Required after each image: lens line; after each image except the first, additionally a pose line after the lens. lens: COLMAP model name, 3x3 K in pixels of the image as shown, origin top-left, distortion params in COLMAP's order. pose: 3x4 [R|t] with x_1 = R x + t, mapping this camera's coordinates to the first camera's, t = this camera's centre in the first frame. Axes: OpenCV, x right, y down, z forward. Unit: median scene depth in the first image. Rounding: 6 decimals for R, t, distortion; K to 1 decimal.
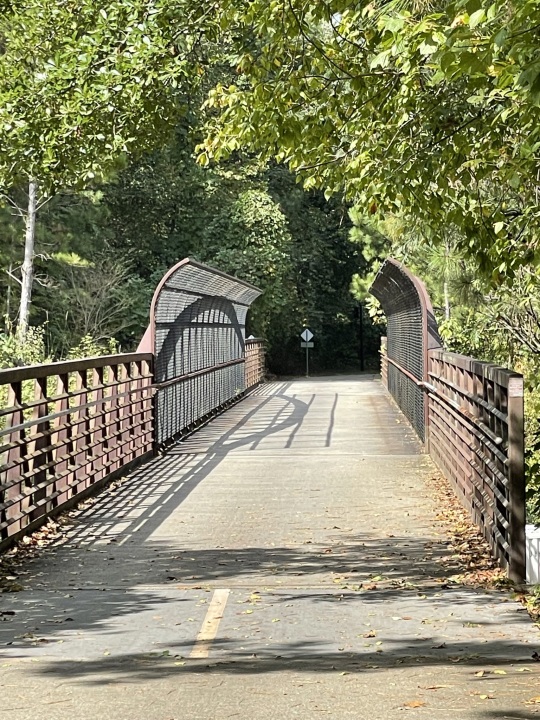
lens RADIAL K [[2826.4, 0, 270.0], [0, 2826.4, 360.0], [0, 0, 1]] dist [0.103457, 5.792763]
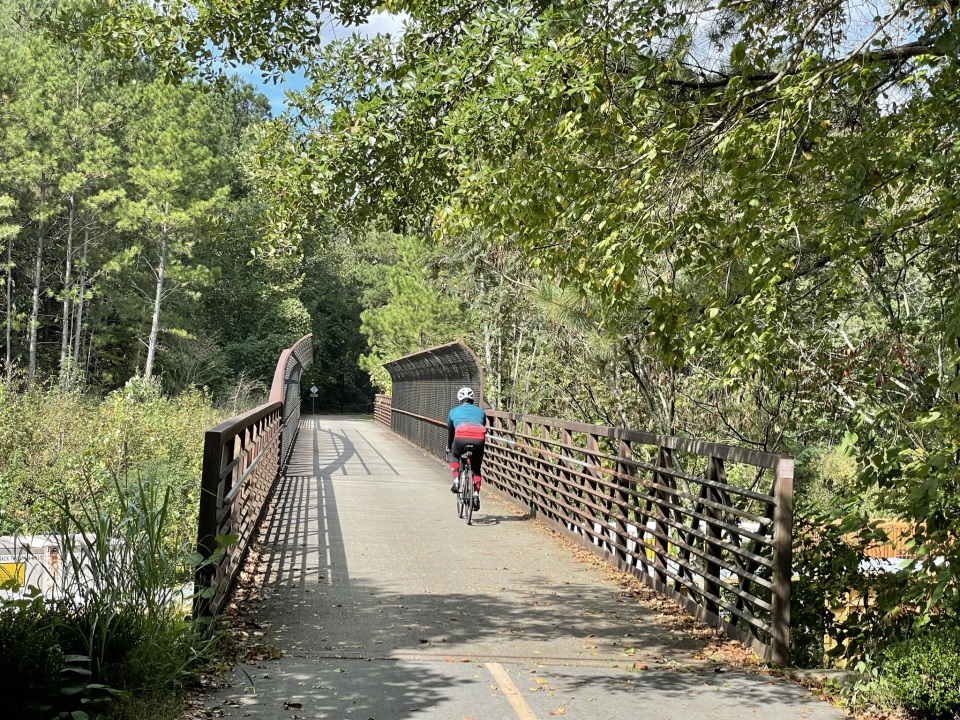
lens RADIAL K [[1582.0, 0, 480.0], [0, 1582.0, 360.0], [0, 0, 1]] dist [0.046131, 0.049713]
pose [[0.989227, 0.057463, 0.134640, -0.024400], [-0.053481, 0.998023, -0.033011, -0.001041], [-0.136270, 0.025455, 0.990345, 0.113393]]
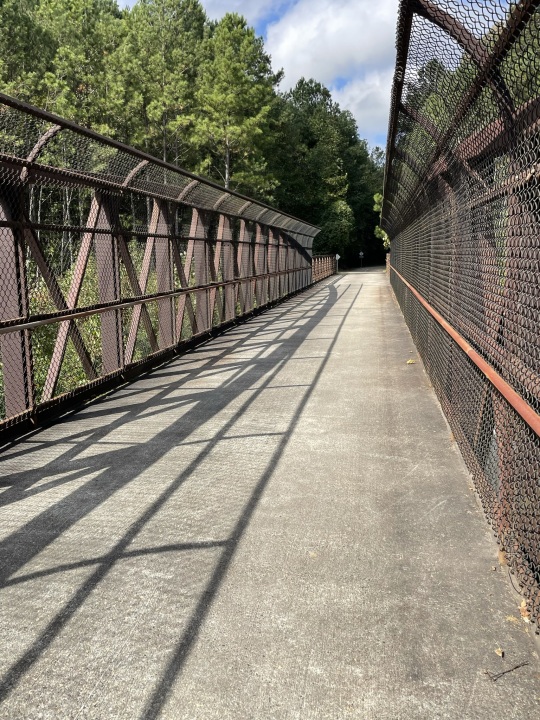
lens RADIAL K [[539.6, 0, 270.0], [0, 539.6, 360.0], [0, 0, 1]] dist [0.080879, 0.000832]
pose [[0.986265, 0.017111, -0.164283, 0.020886], [0.013025, 0.983465, 0.180630, -0.004378], [0.164658, -0.180289, 0.969734, 0.565808]]
